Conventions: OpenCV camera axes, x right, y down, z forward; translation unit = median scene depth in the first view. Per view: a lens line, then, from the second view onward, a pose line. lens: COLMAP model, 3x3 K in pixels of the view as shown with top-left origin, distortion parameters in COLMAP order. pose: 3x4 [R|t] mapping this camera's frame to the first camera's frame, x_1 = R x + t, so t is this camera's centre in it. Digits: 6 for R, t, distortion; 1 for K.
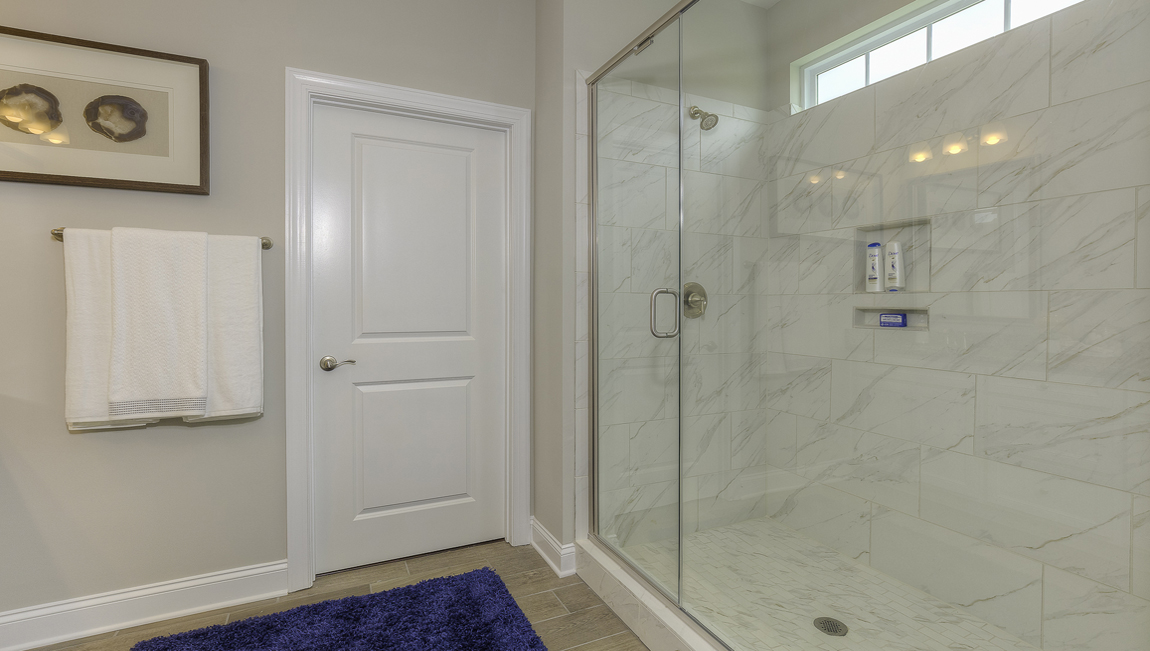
lens RADIAL K [[522.8, 0, 579.4], [0, 522.8, 299.6], [0, 0, 1]] dist [-0.011003, 0.000482]
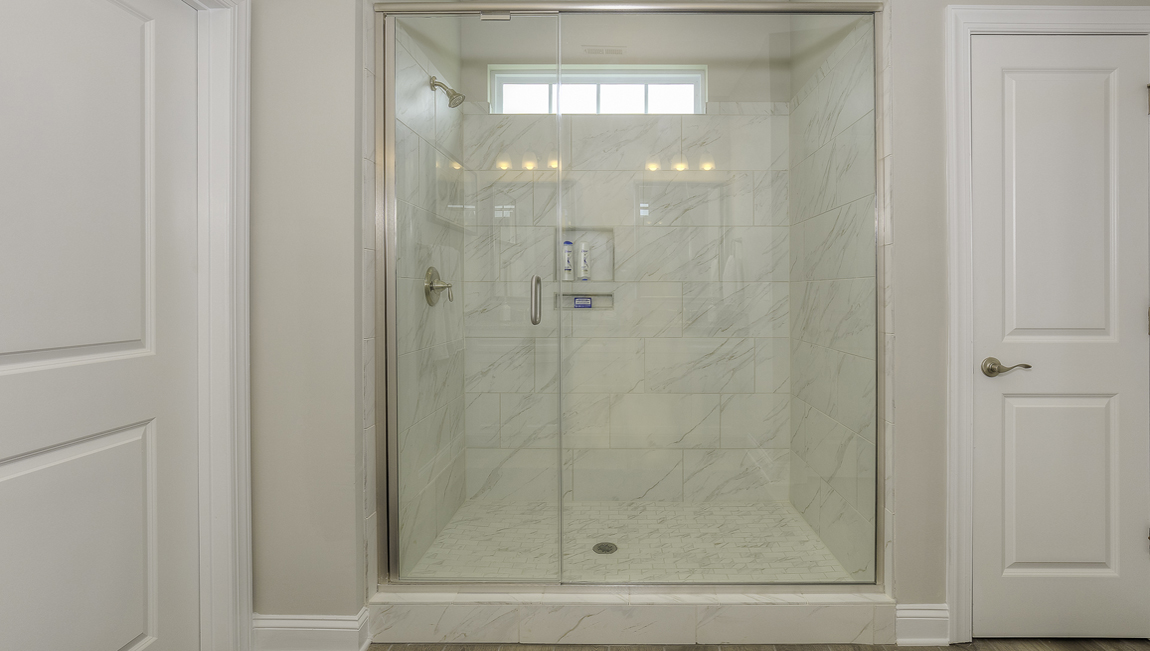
lens RADIAL K [[522.8, 0, 579.4], [0, 522.8, 299.6], [0, 0, 1]] dist [-0.011003, 0.000482]
pose [[0.444935, 0.010665, 0.895499, -0.556715], [-0.005085, 0.999943, -0.009382, 0.043385], [-0.895548, -0.000379, 0.444964, 0.430260]]
